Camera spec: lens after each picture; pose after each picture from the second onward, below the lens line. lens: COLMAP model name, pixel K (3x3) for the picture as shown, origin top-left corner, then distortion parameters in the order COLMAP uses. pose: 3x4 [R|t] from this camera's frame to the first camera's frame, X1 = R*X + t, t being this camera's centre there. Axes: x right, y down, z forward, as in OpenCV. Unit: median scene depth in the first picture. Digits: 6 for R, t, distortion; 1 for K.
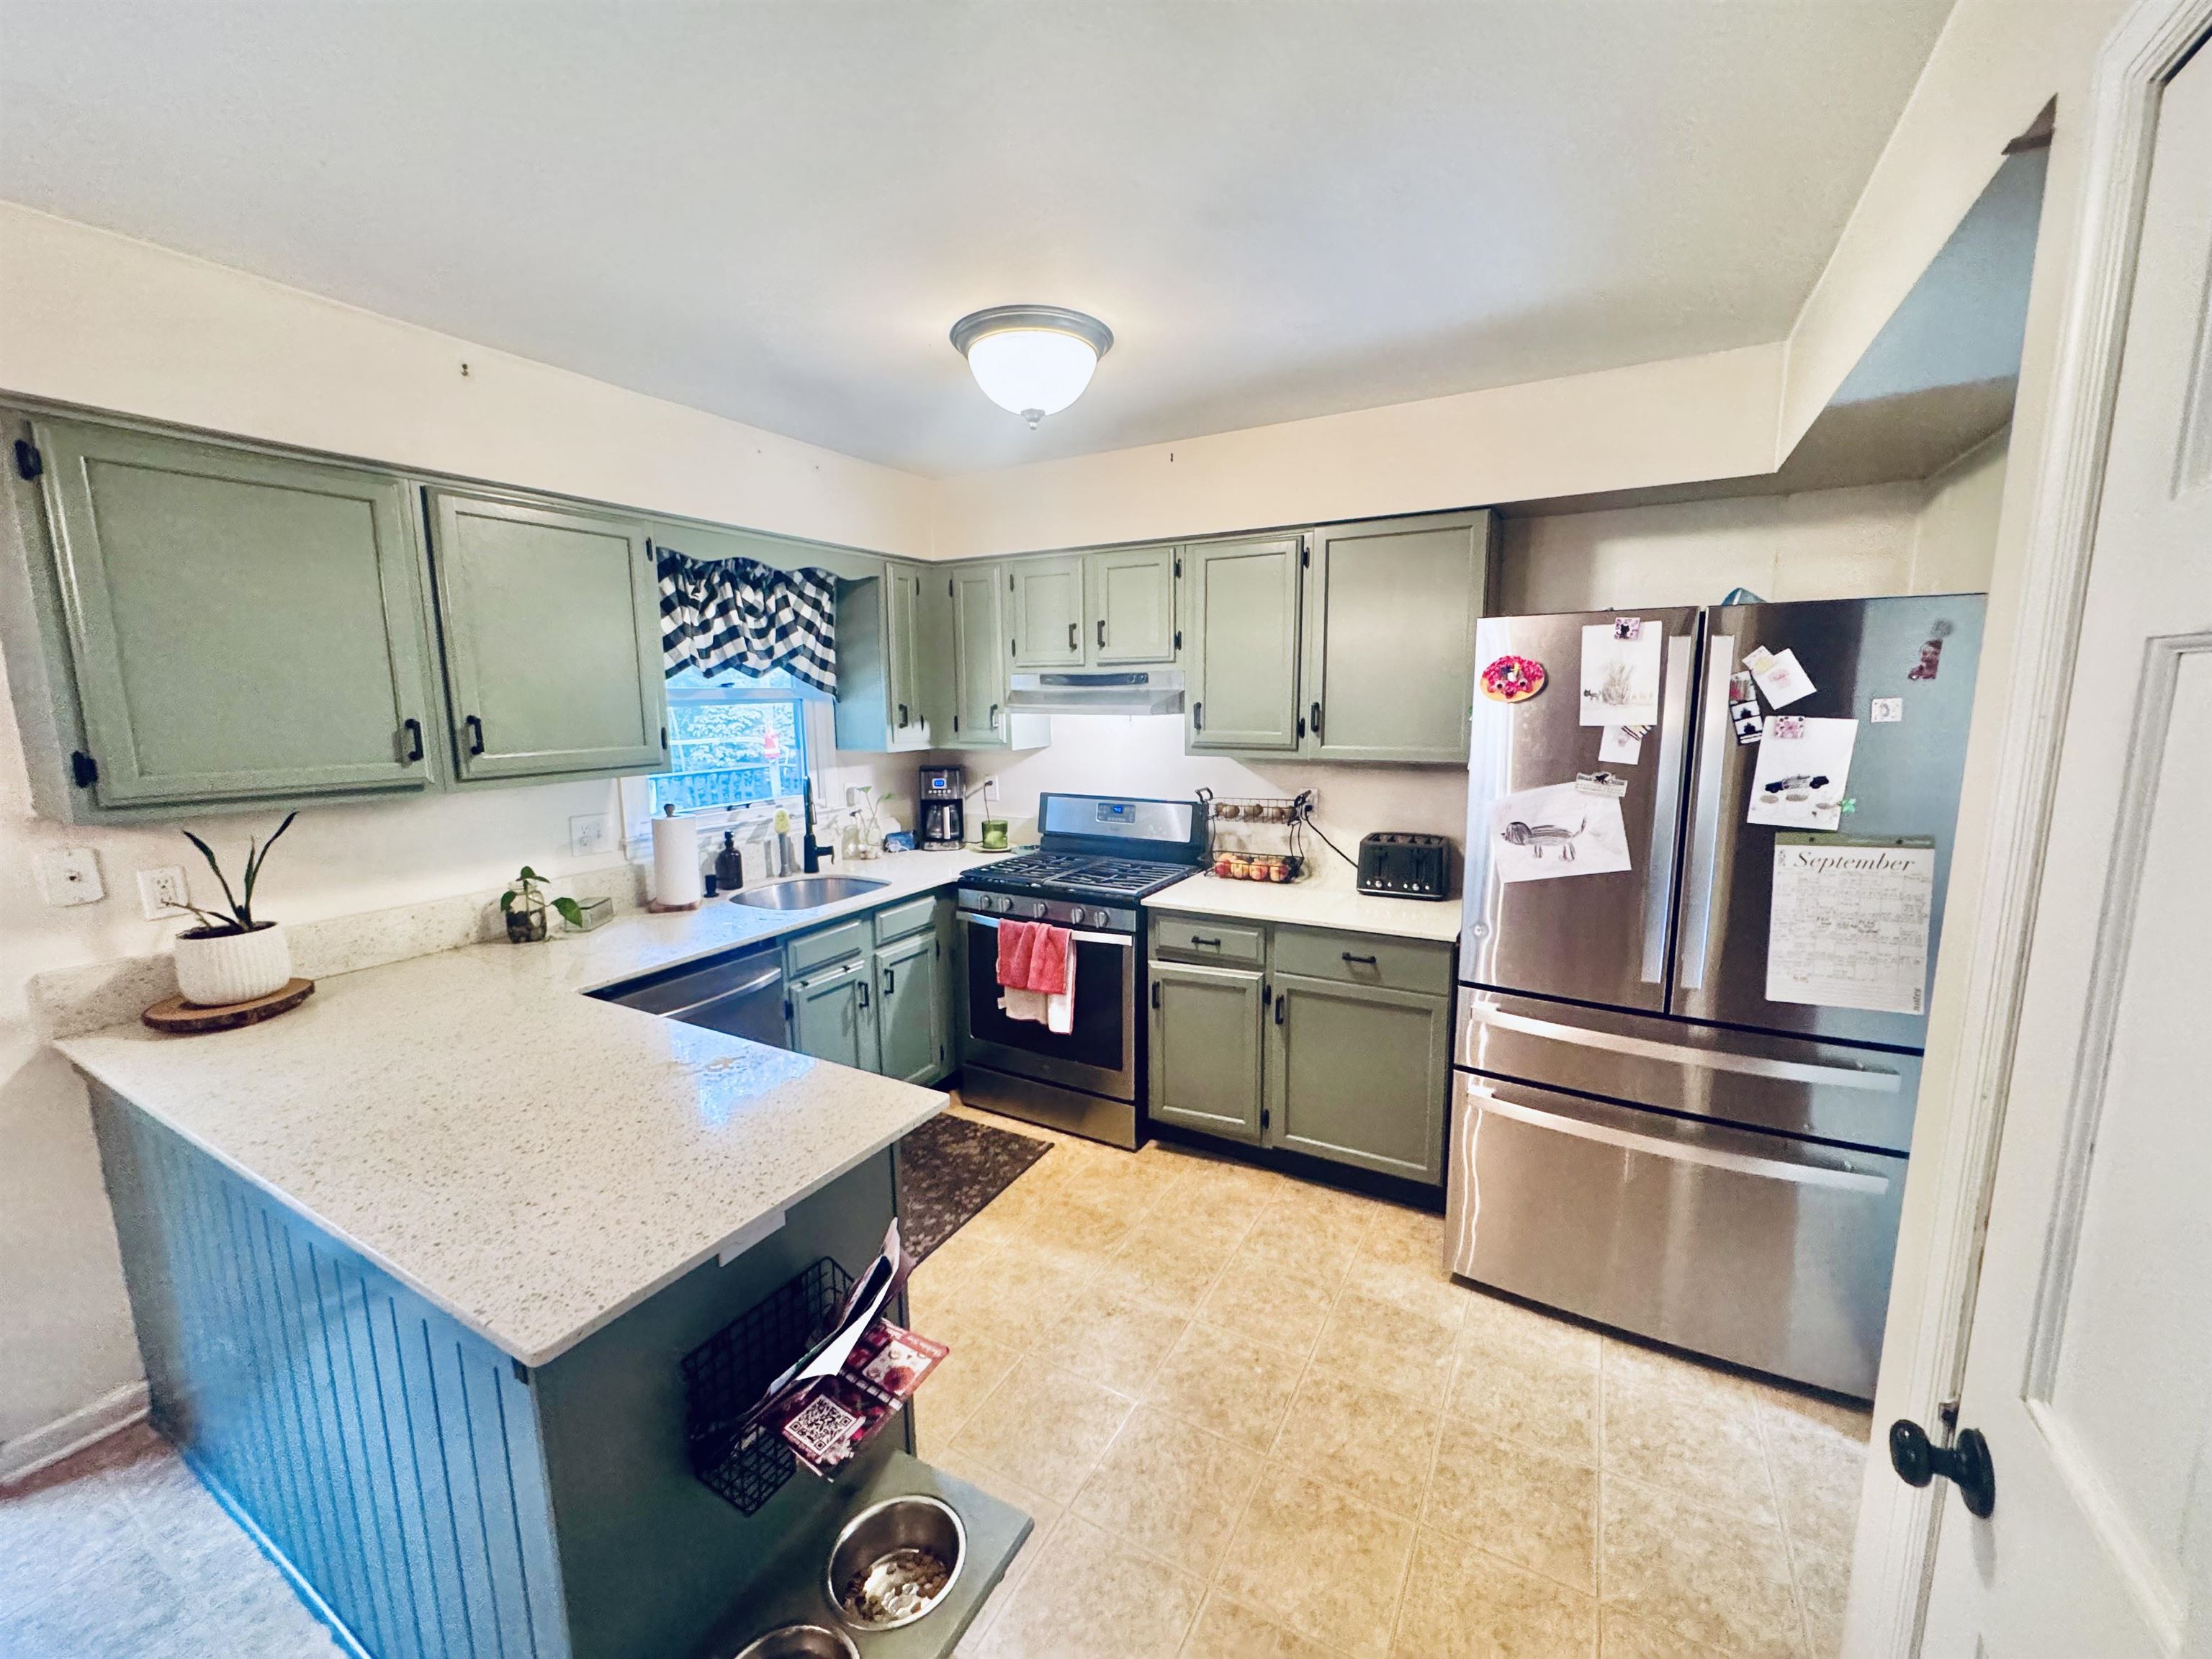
lens RADIAL K [[875.3, 0, 1097.0], [0, 875.3, 831.5], [0, 0, 1]] dist [-0.001595, 0.000681]
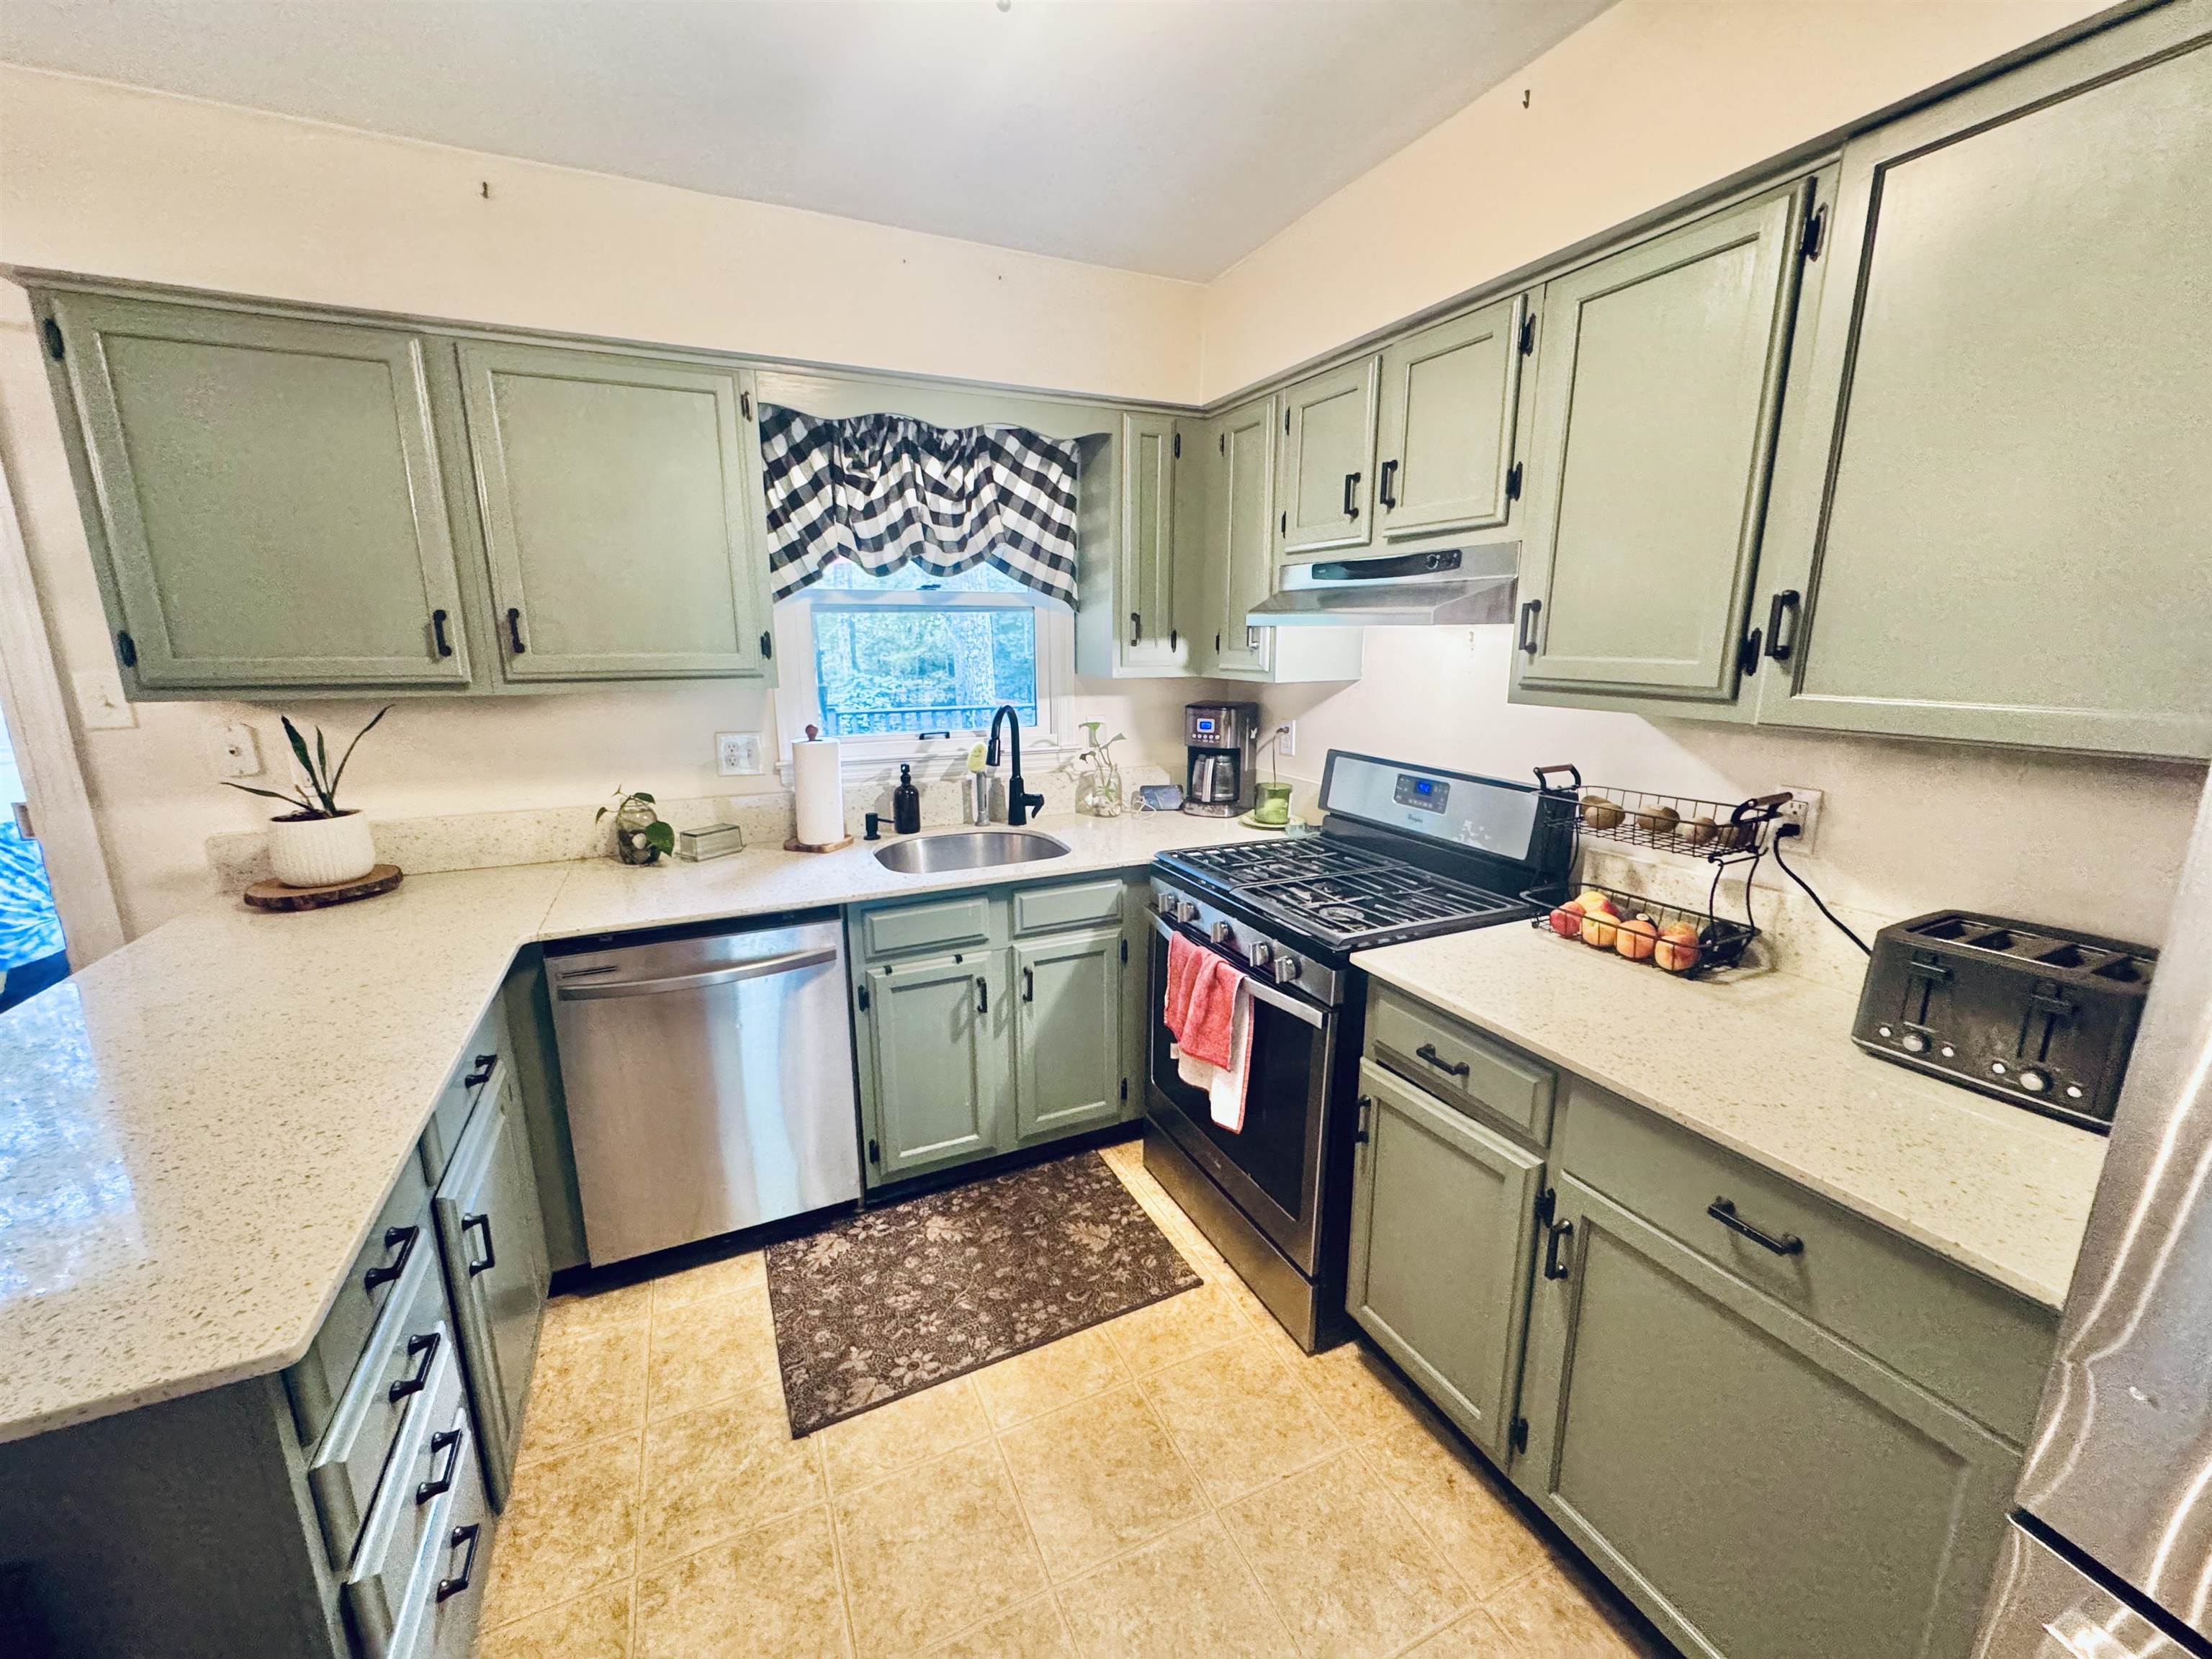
lens RADIAL K [[875.3, 0, 1104.1], [0, 875.3, 831.0], [0, 0, 1]] dist [-0.001595, 0.000681]
pose [[0.814904, 0.136576, -0.563275, 0.220675], [-0.097903, 0.990311, 0.098480, -0.039017], [0.571268, -0.025105, 0.820380, 0.434028]]
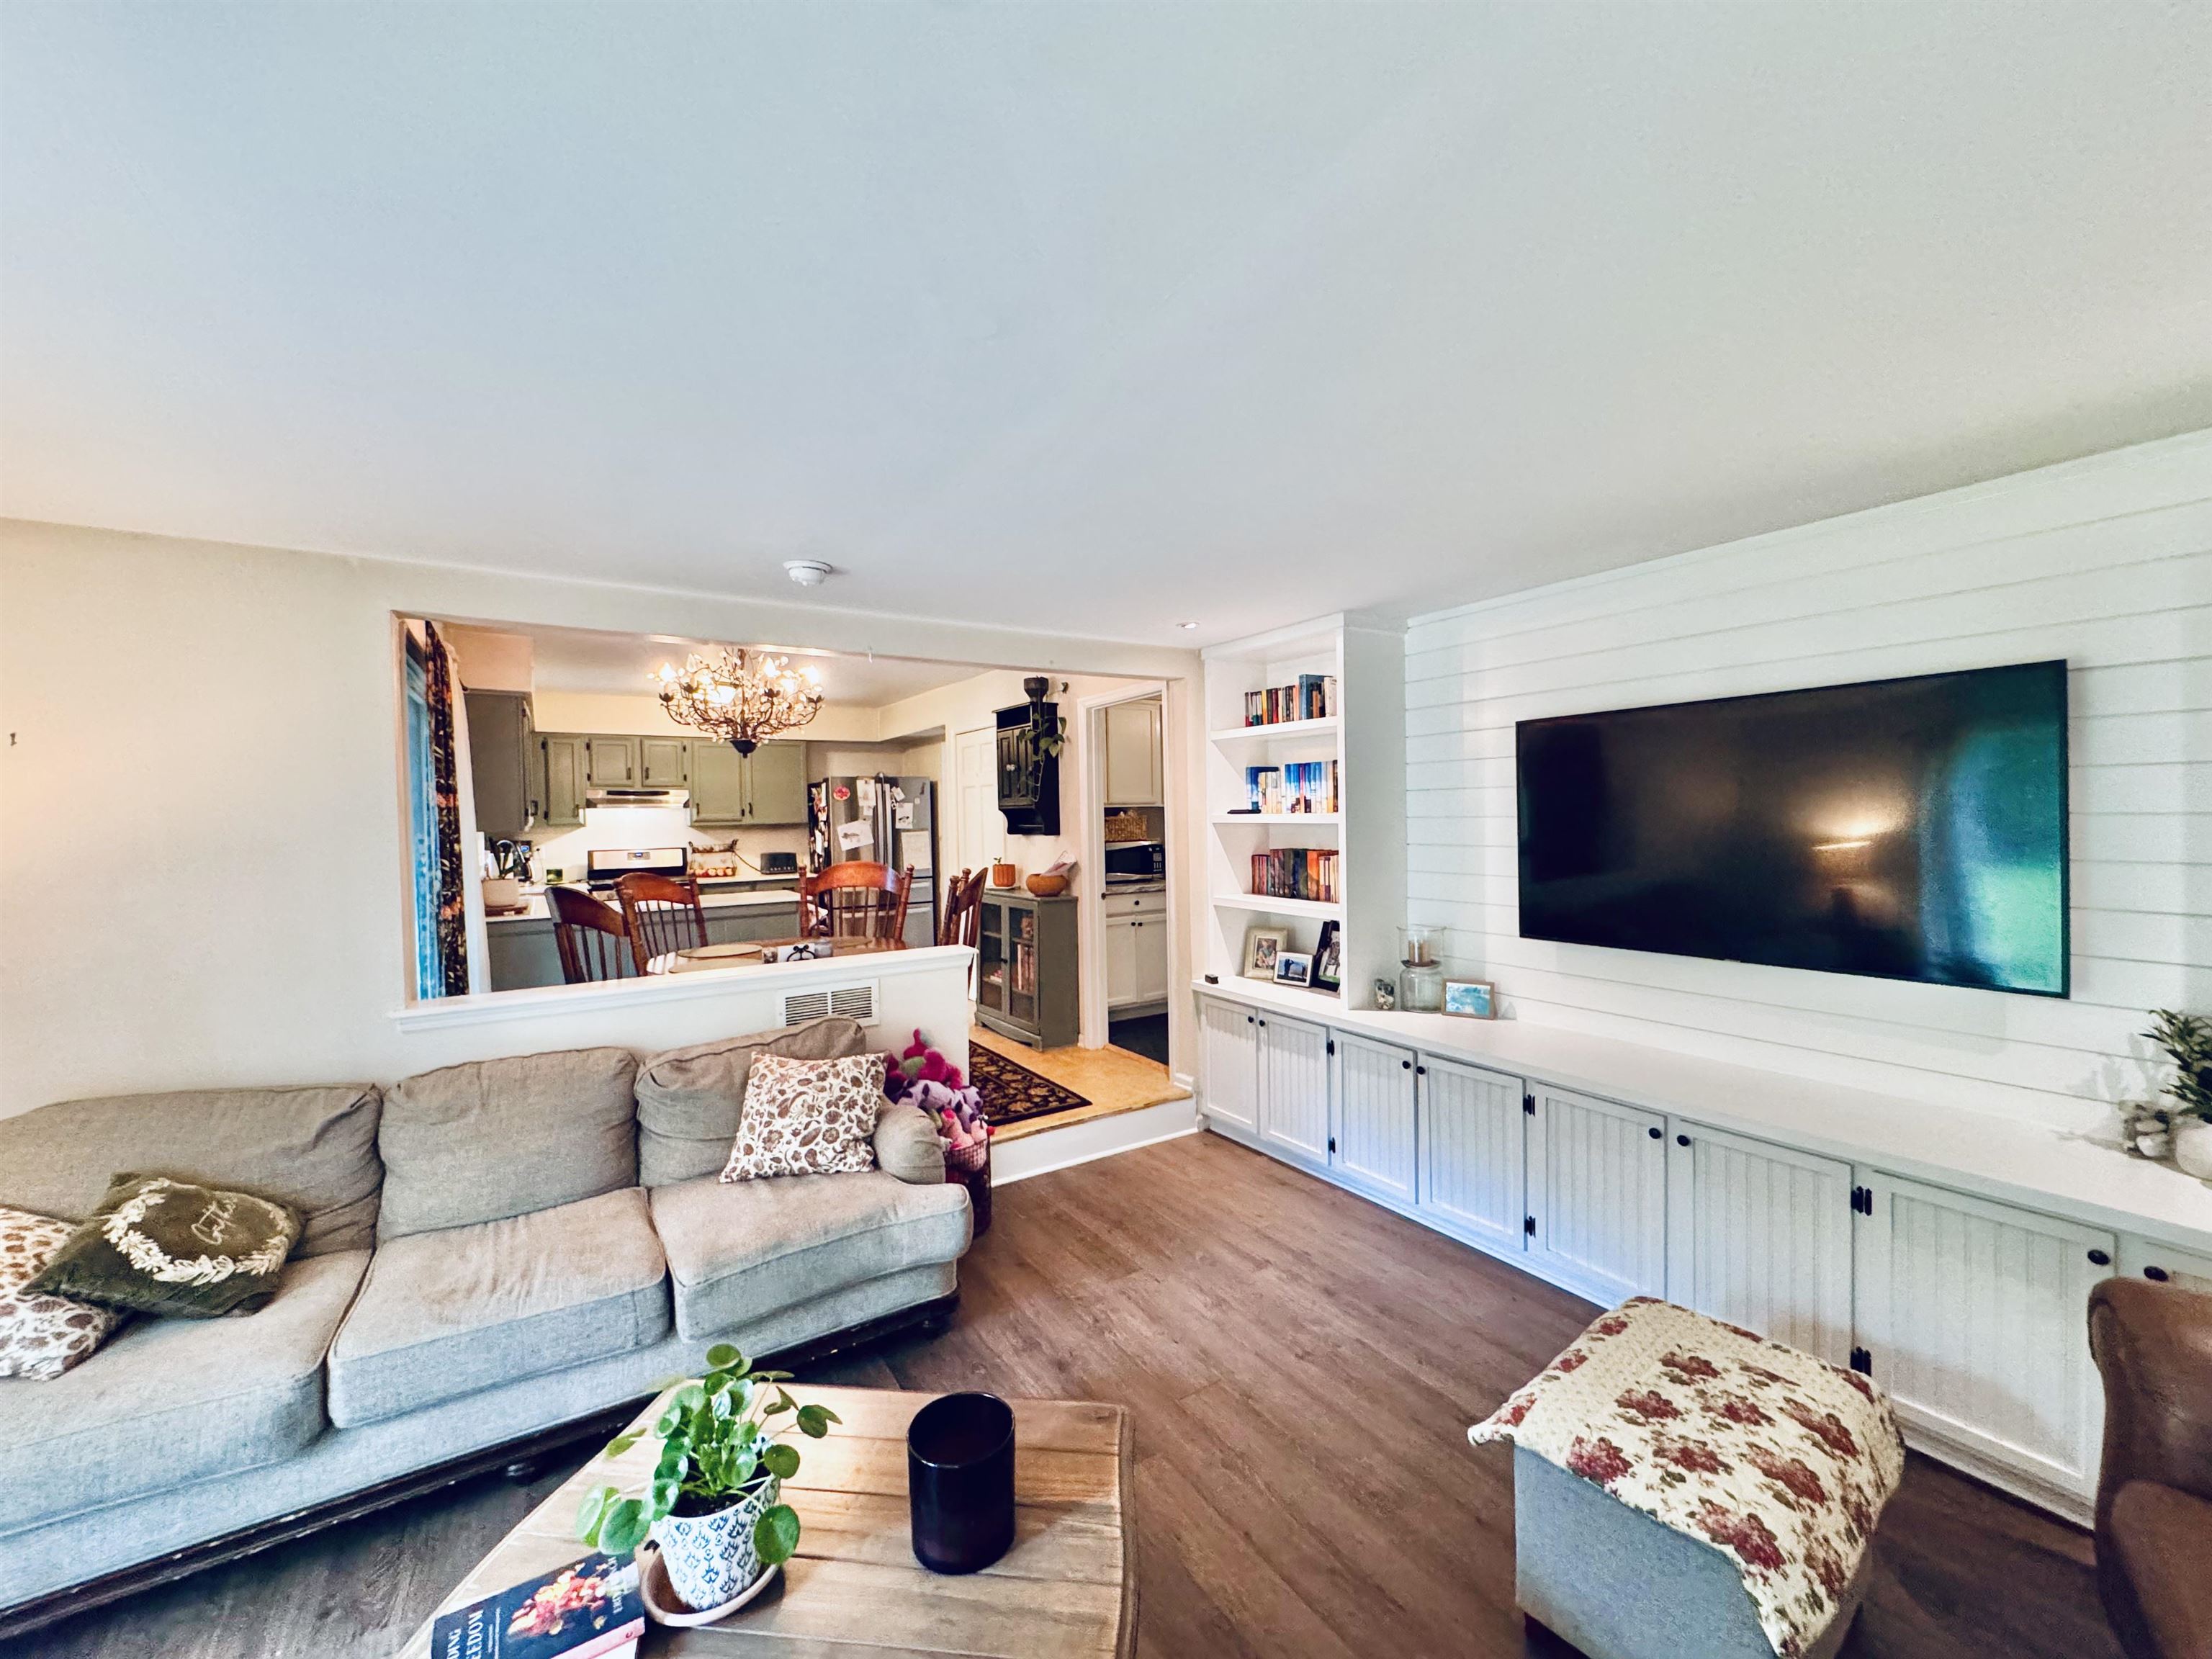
lens RADIAL K [[875.3, 0, 1109.2], [0, 875.3, 820.6], [0, 0, 1]] dist [-0.001595, 0.000681]
pose [[0.469604, -0.016710, 0.882719, -1.514281], [0.147780, 0.987203, -0.059931, 0.218286], [-0.870421, 0.158592, 0.466064, -1.134595]]
